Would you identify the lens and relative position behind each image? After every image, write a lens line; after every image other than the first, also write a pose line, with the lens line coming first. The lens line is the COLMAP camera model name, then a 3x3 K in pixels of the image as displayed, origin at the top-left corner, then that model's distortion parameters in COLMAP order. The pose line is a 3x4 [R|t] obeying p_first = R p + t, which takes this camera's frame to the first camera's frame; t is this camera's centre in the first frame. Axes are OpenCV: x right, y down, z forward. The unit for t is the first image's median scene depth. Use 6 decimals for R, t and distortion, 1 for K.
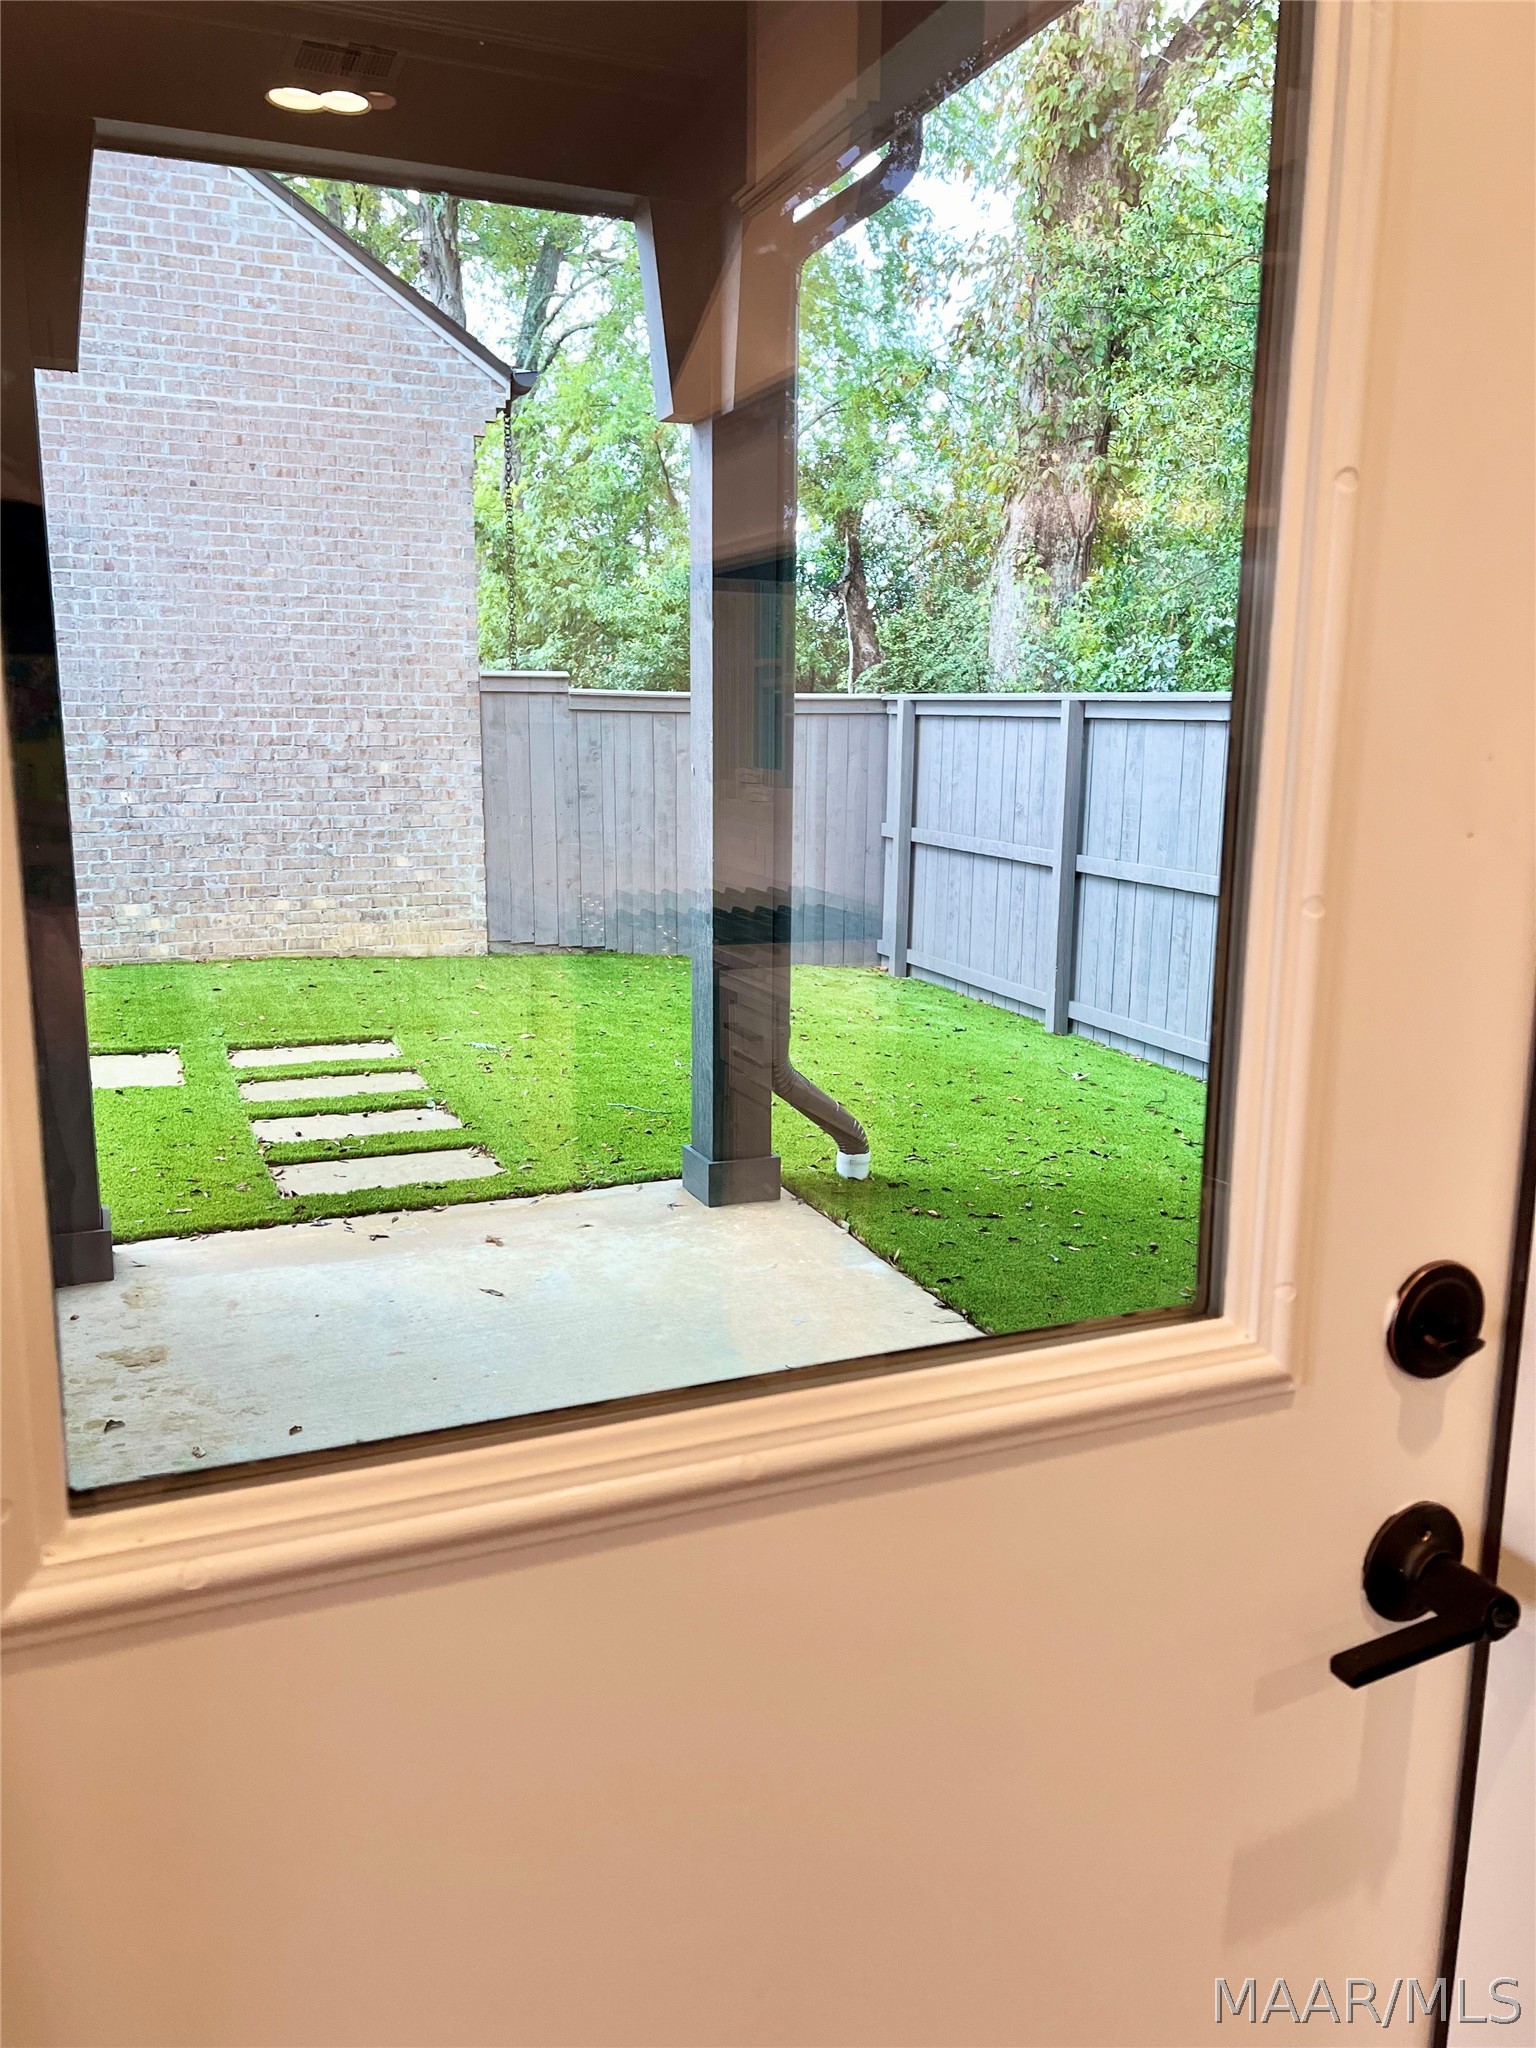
lens RADIAL K [[1545.6, 0, 769.6], [0, 1545.6, 1019.0], [0, 0, 1]] dist [-0.012777, -0.006107]
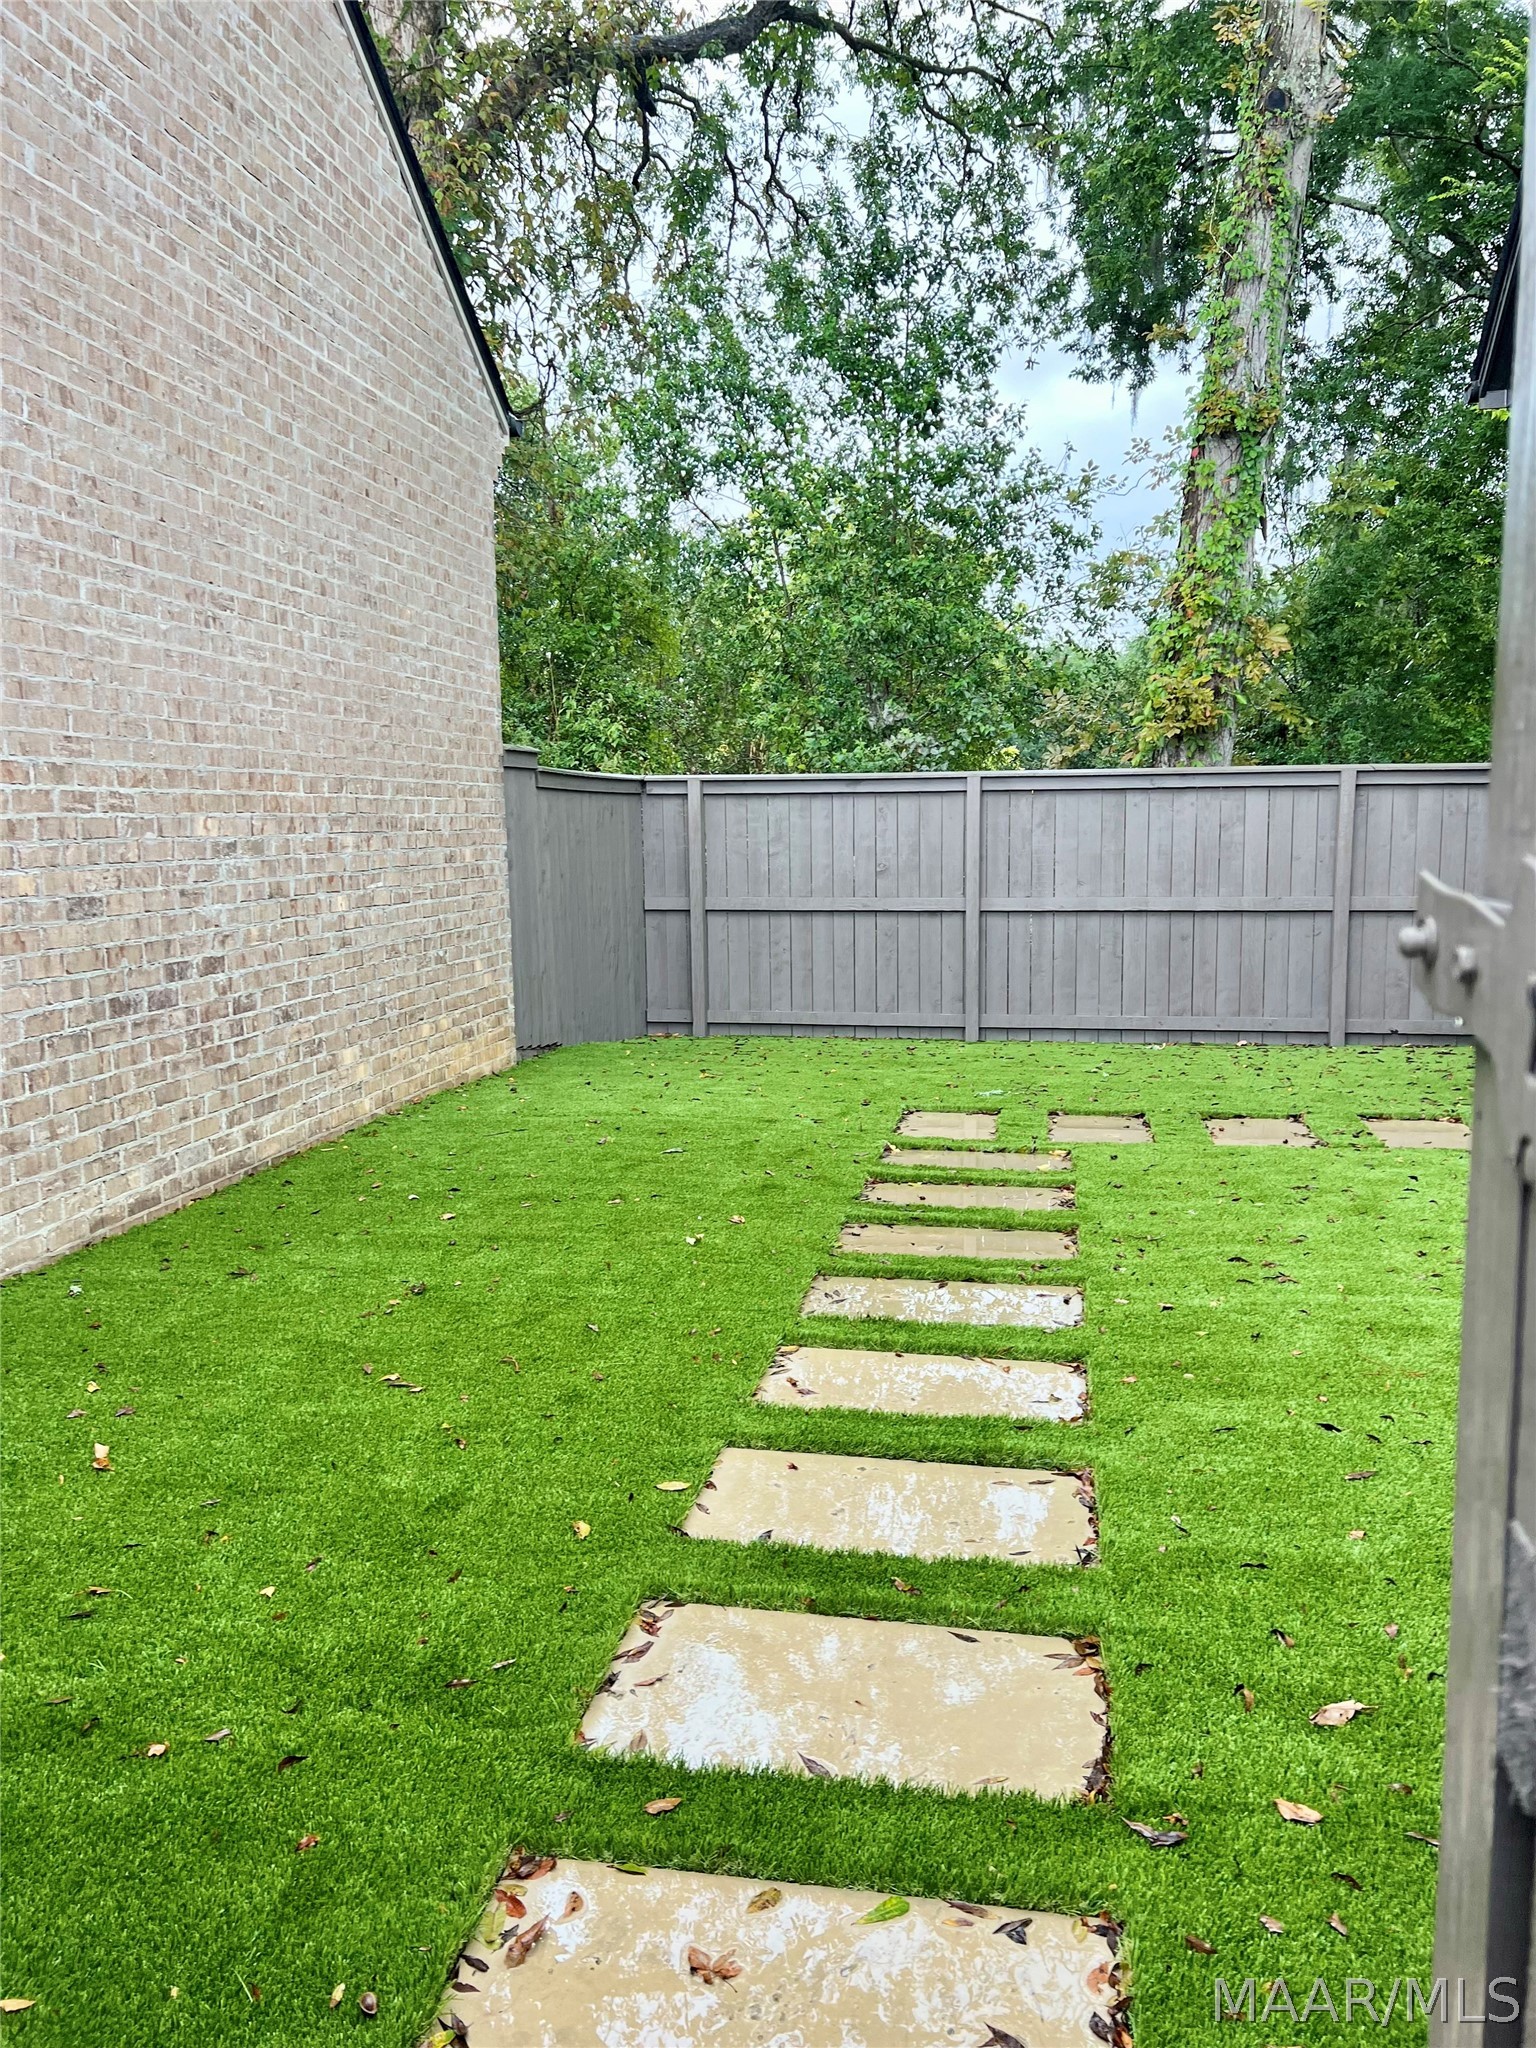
lens RADIAL K [[1545.6, 0, 769.3], [0, 1545.6, 1027.7], [0, 0, 1]] dist [-0.012777, -0.006107]
pose [[0.537926, -0.130793, 0.832784, -1.057683], [0.177209, 0.983361, 0.039976, -0.089971], [-0.824155, 0.126072, 0.552154, 0.495788]]
